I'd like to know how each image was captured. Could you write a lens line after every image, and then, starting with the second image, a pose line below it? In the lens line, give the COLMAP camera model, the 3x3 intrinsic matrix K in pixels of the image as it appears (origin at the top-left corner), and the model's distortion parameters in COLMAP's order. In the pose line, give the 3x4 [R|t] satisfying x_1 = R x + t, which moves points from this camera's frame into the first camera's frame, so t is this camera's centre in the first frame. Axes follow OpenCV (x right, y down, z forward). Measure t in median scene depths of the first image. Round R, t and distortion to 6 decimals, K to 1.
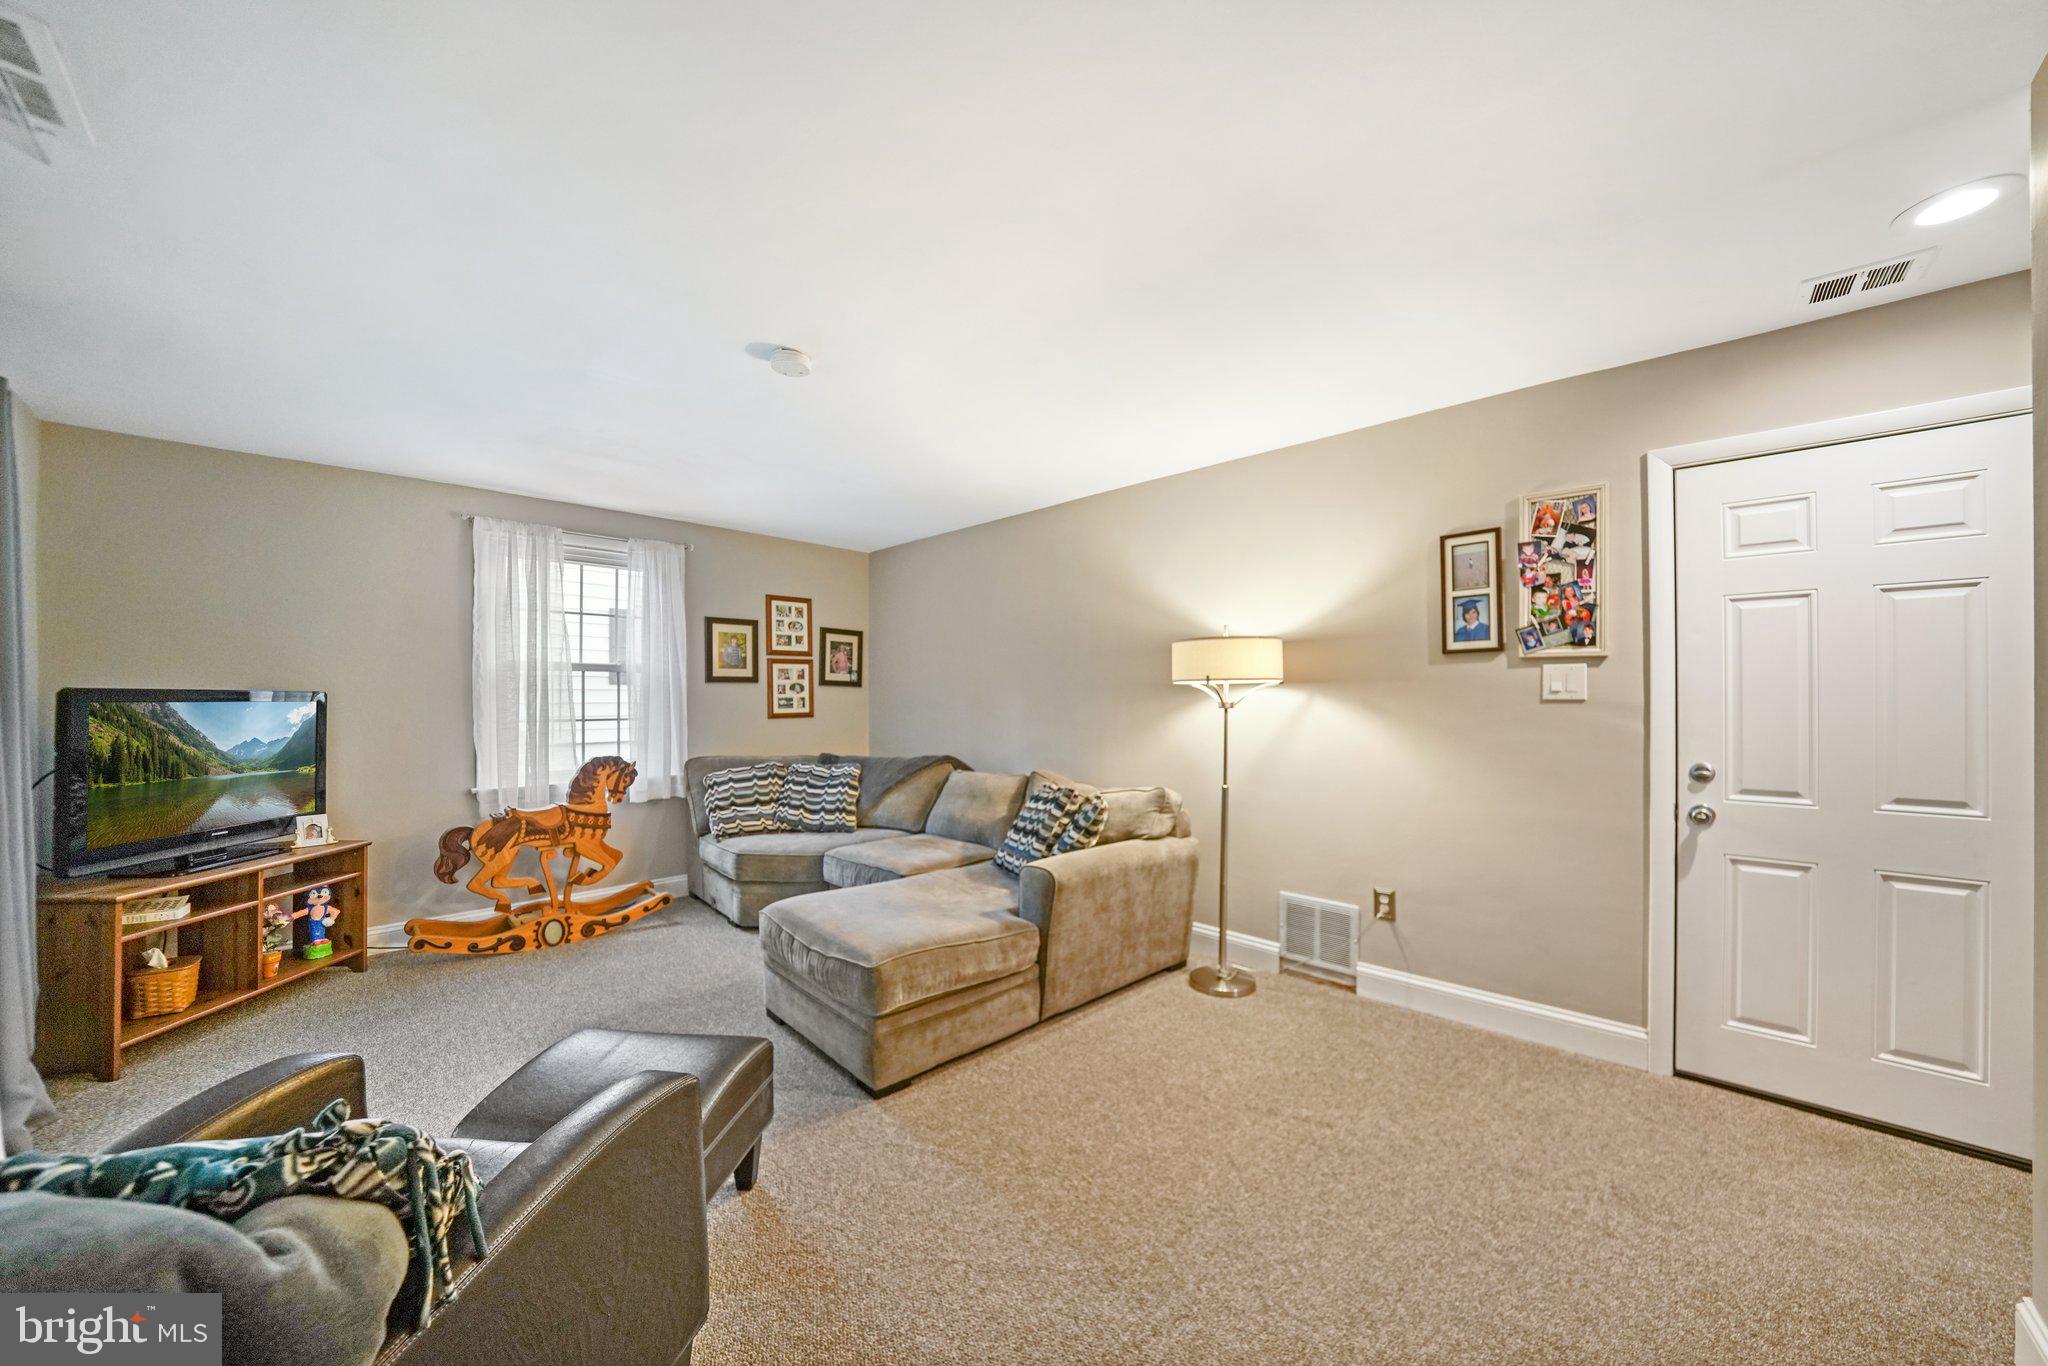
lens RADIAL K [[706.7, 0, 1027.2], [0, 706.7, 701.5], [0, 0, 1]] dist [-0.018580, 0.000461]
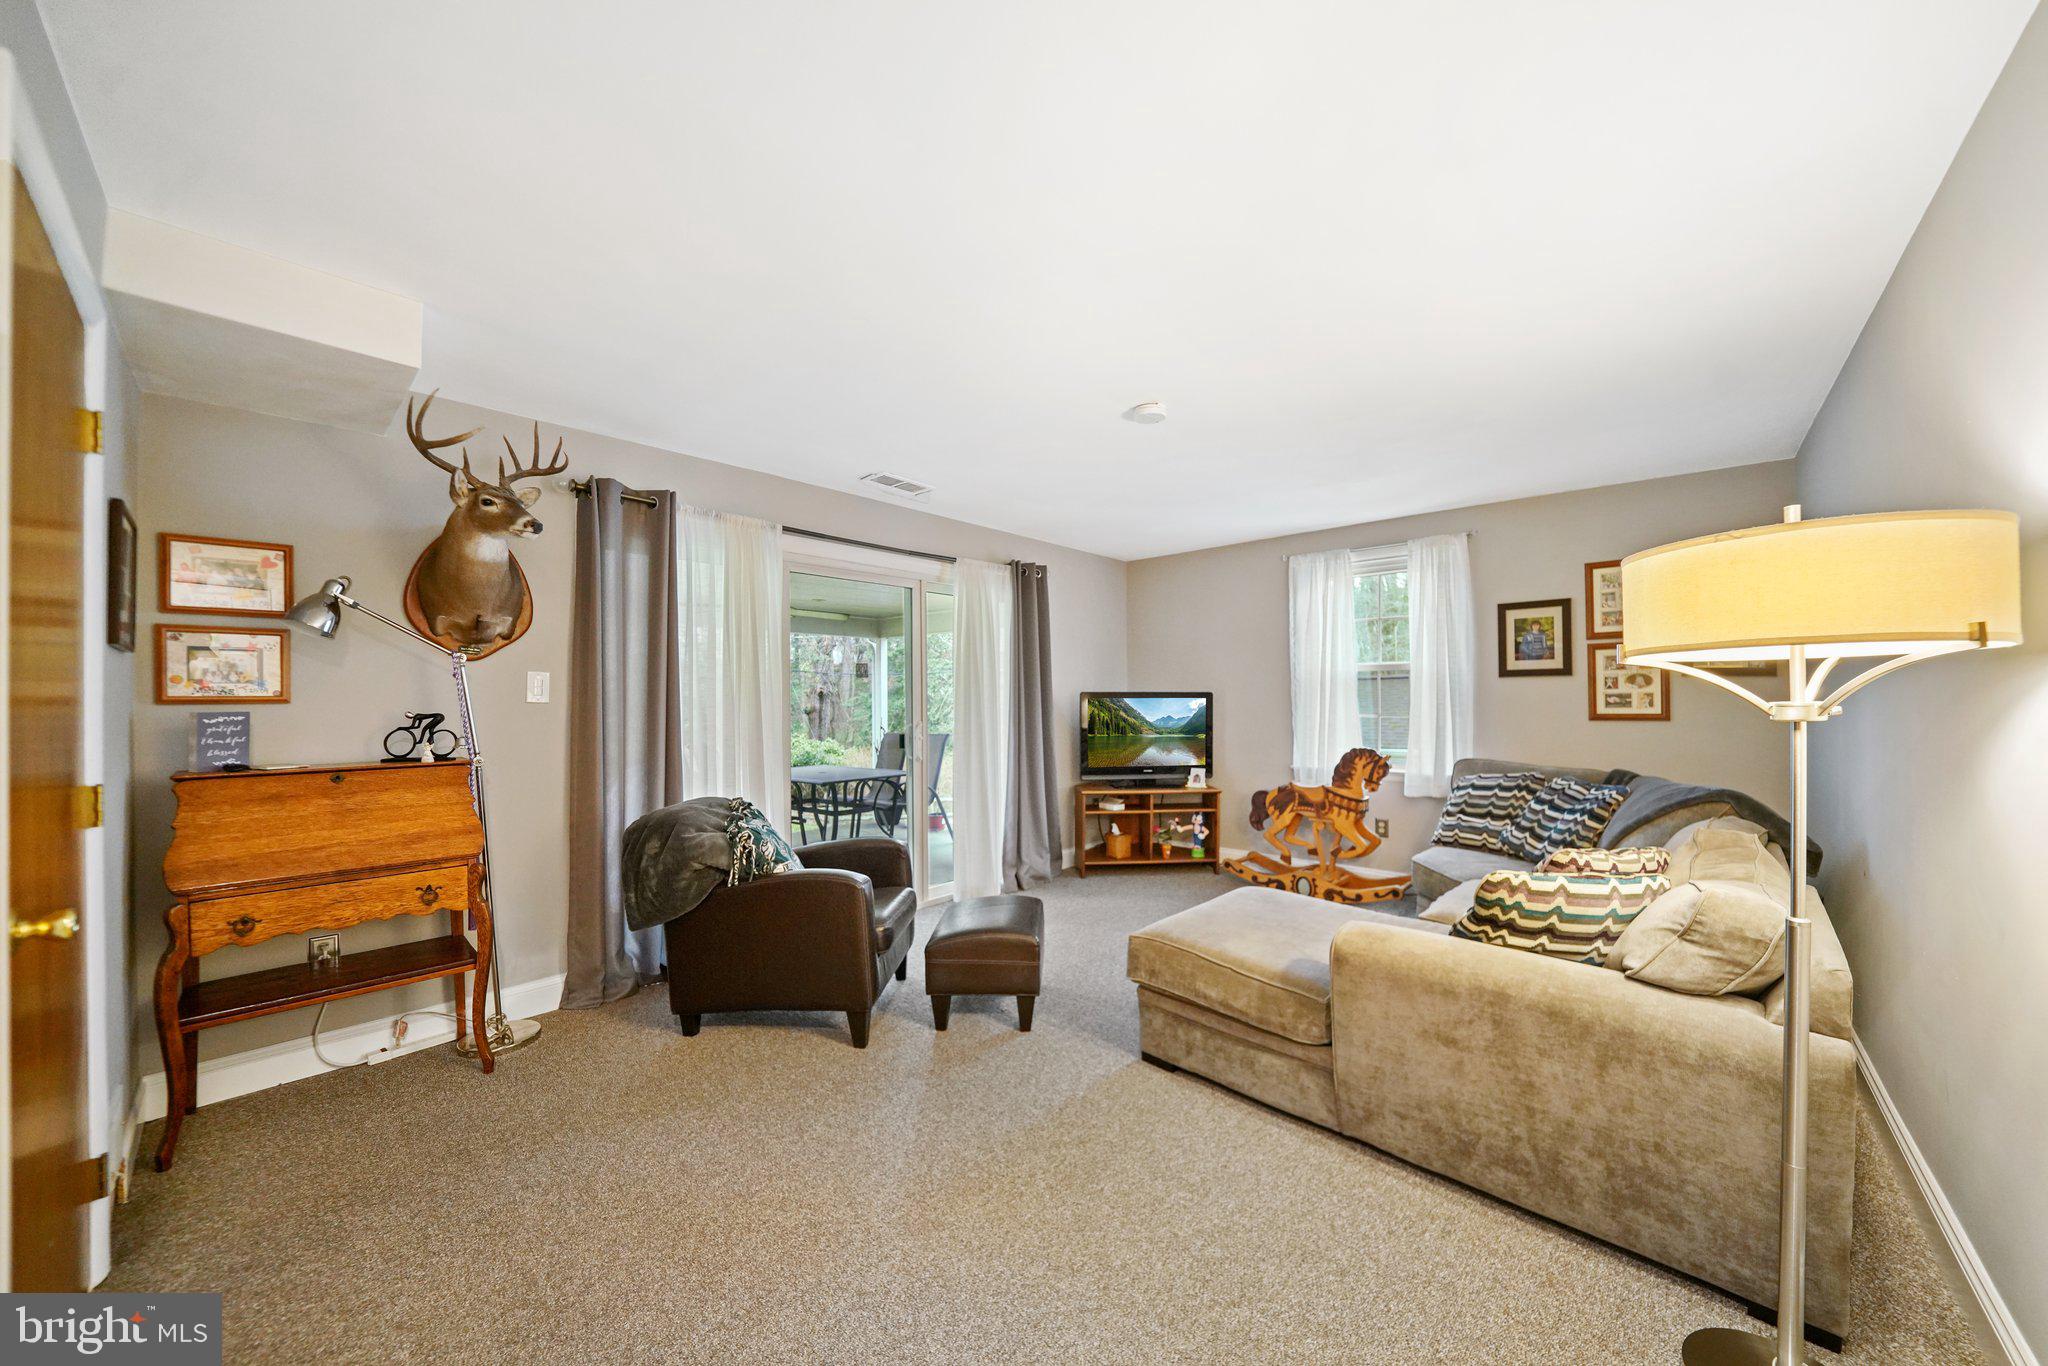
lens RADIAL K [[706.7, 0, 1027.2], [0, 706.7, 701.5], [0, 0, 1]] dist [-0.018580, 0.000461]
pose [[0.052191, 0.005765, -0.998620, 0.481193], [-0.001948, 0.999982, 0.005671, -0.000024], [0.998635, 0.001650, 0.052202, 0.419771]]
